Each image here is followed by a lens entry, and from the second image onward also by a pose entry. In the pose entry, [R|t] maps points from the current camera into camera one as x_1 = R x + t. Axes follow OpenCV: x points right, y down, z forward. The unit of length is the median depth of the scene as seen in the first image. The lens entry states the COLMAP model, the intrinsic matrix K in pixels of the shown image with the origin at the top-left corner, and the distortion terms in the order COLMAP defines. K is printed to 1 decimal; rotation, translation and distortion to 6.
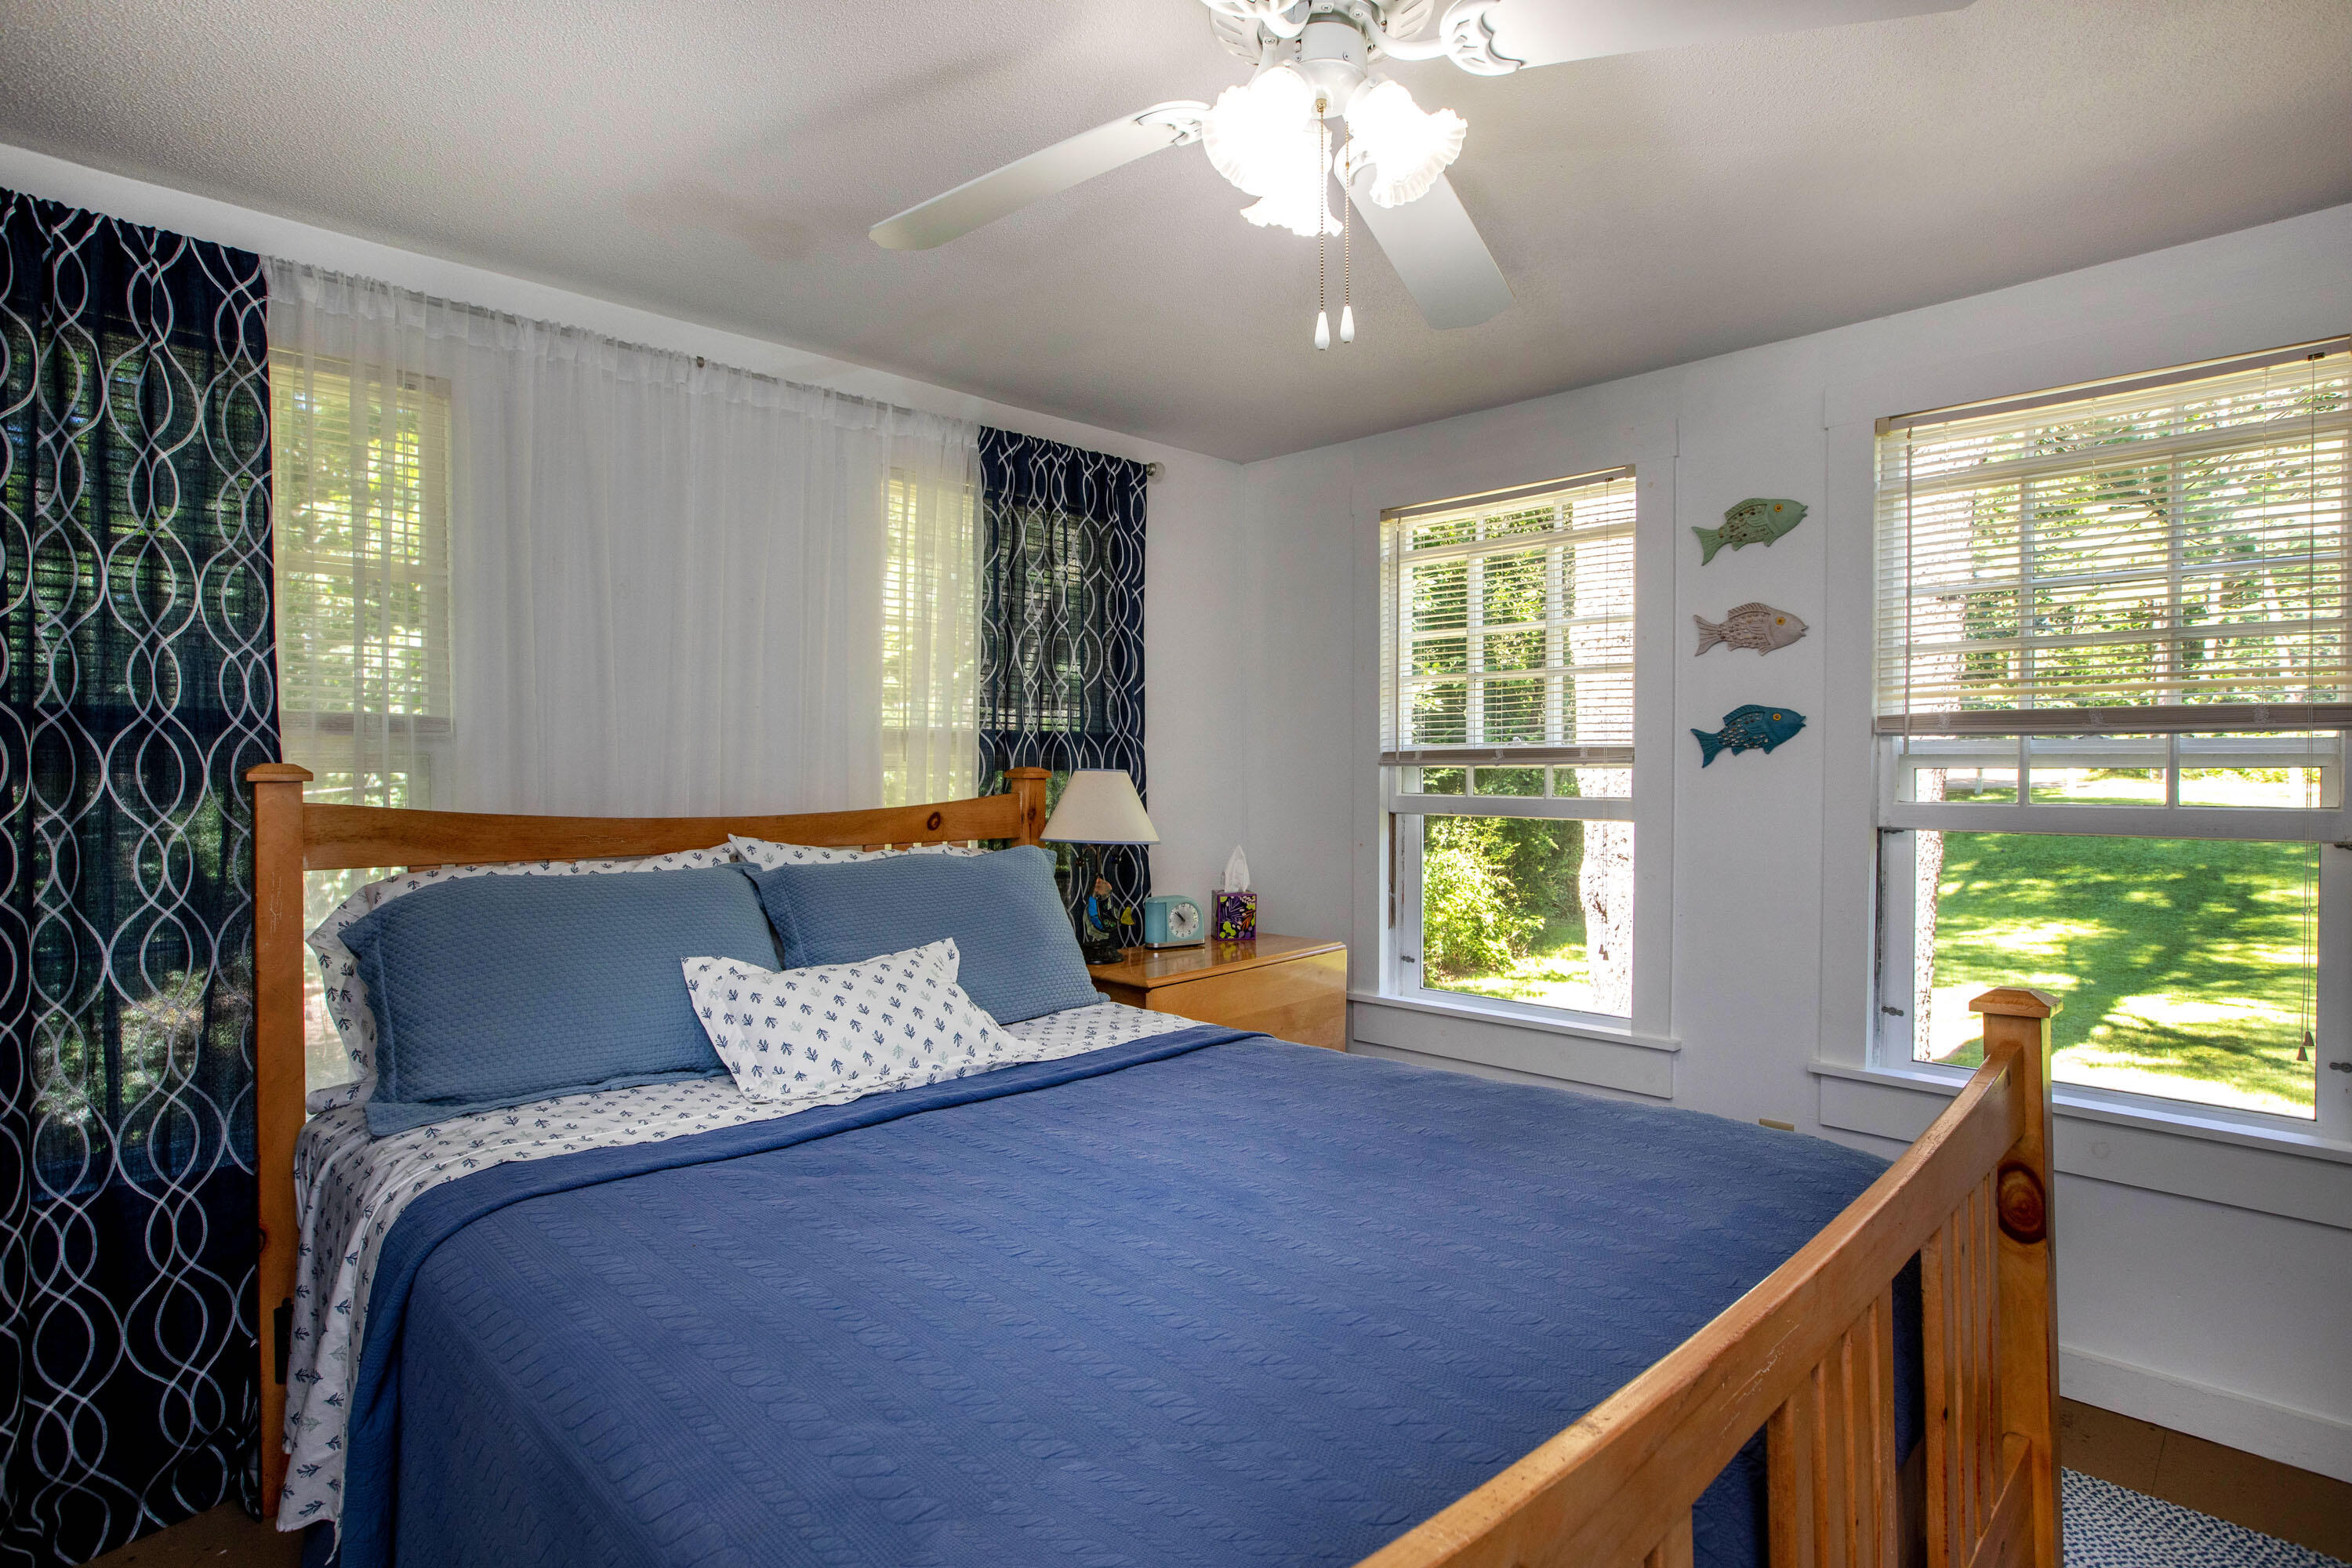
lens RADIAL K [[1179.3, 0, 1178.2], [0, 1179.3, 768.4], [0, 0, 1]] dist [-0.011218, 0.005453]
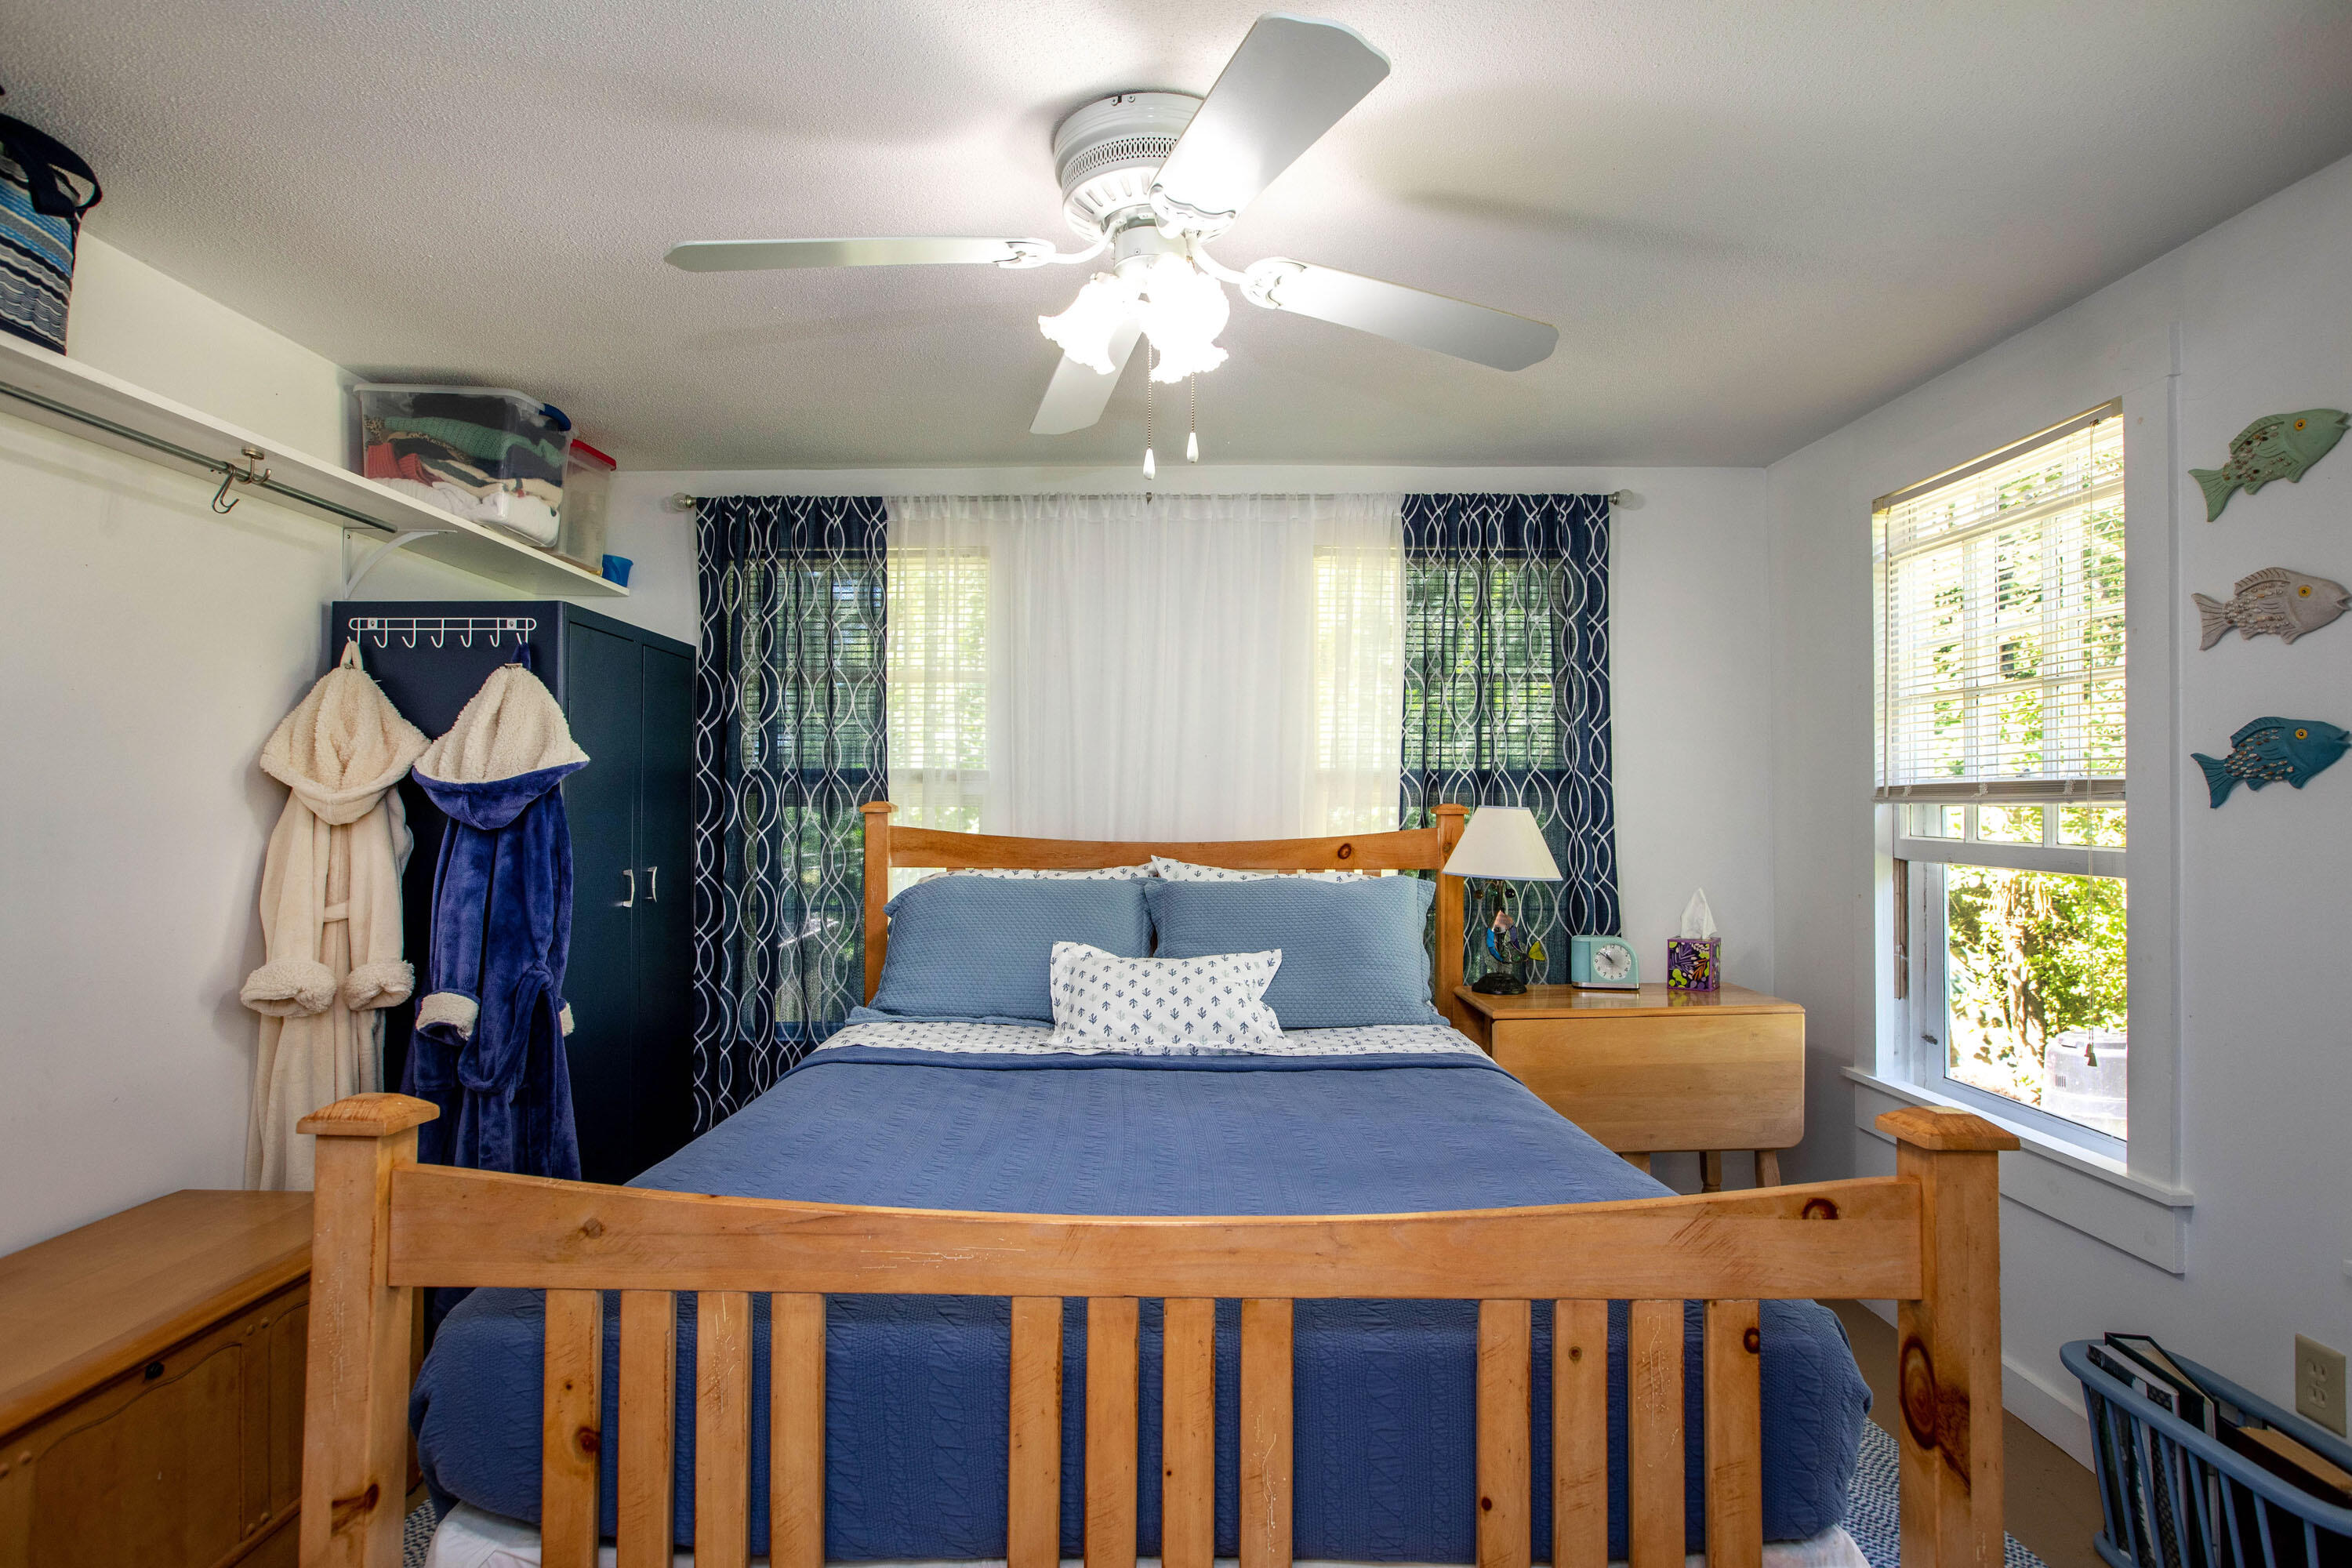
lens RADIAL K [[1179.3, 0, 1176.0], [0, 1179.3, 780.0], [0, 0, 1]] dist [-0.011218, 0.005453]
pose [[0.719605, -0.010561, -0.694303, 0.492603], [-0.001387, 0.999860, -0.016646, -0.005335], [0.694382, 0.012941, 0.719490, 0.066021]]
